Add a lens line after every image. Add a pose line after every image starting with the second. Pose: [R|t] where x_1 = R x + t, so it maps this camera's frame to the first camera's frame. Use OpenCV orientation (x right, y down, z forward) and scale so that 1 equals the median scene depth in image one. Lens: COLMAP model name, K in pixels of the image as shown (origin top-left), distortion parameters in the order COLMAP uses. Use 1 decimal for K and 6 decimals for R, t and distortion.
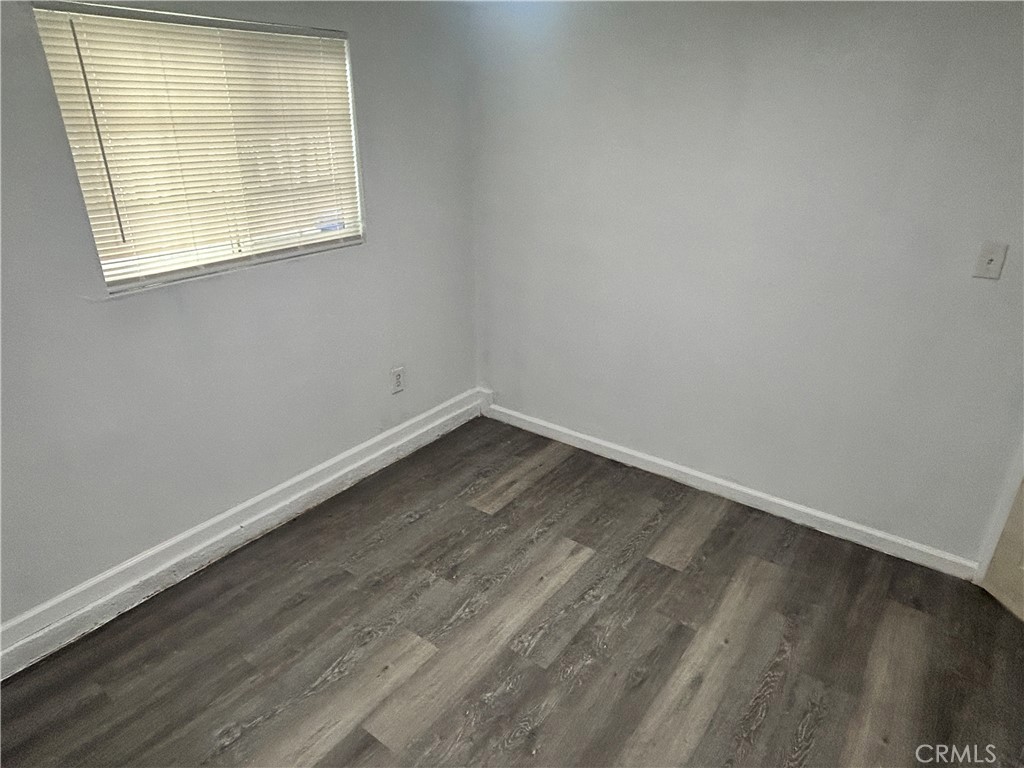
lens RADIAL K [[632.2, 0, 512.0], [0, 632.2, 384.0], [0, 0, 1]] dist [0.003151, -0.018435]
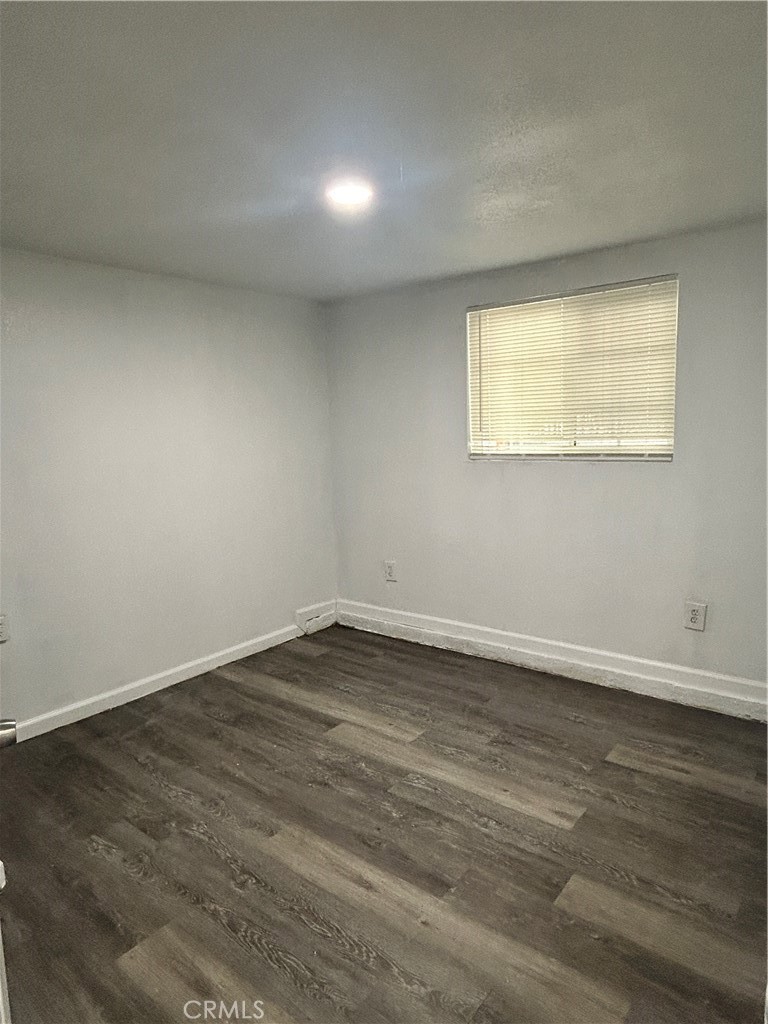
lens RADIAL K [[632.2, 0, 384.0], [0, 632.2, 512.0], [0, 0, 1]] dist [0.003151, -0.018435]
pose [[-0.029201, 0.135286, -0.990376, 1.015869], [-0.371731, 0.918266, 0.136396, -0.144588], [0.927881, 0.372136, 0.023476, 0.722717]]
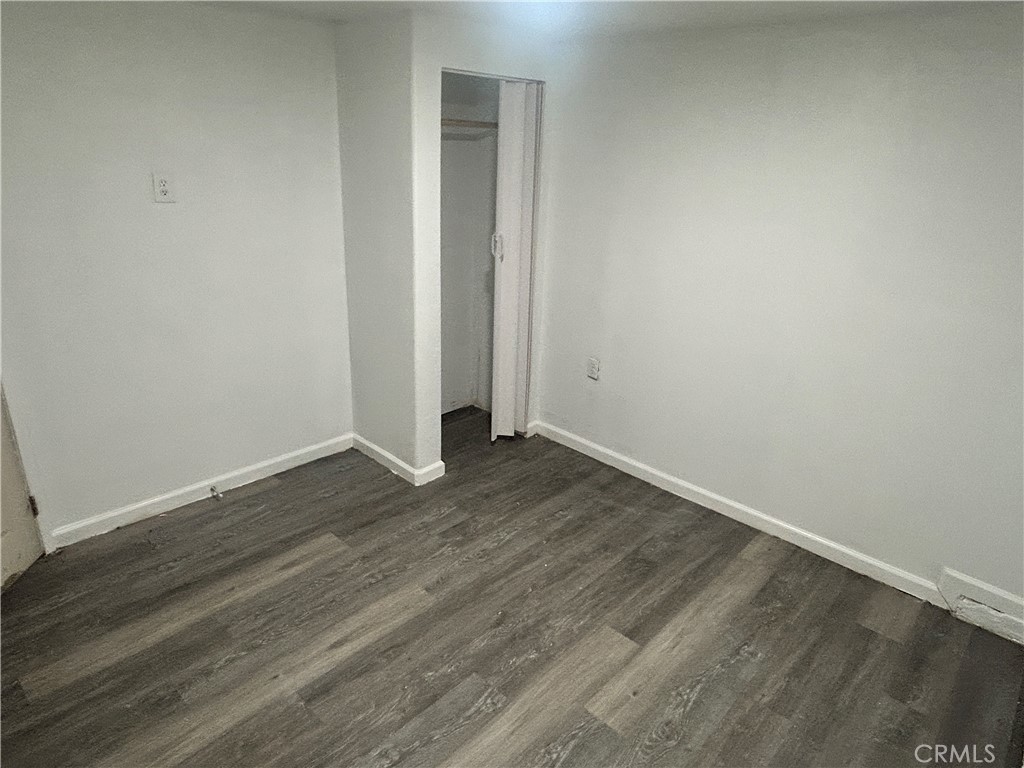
lens RADIAL K [[632.2, 0, 512.0], [0, 632.2, 384.0], [0, 0, 1]] dist [0.003151, -0.018435]
pose [[-0.993271, -0.082424, 0.081356, -0.046001], [-0.001895, 0.713958, 0.700186, -0.537614], [-0.115797, 0.695321, -0.709310, 1.279938]]
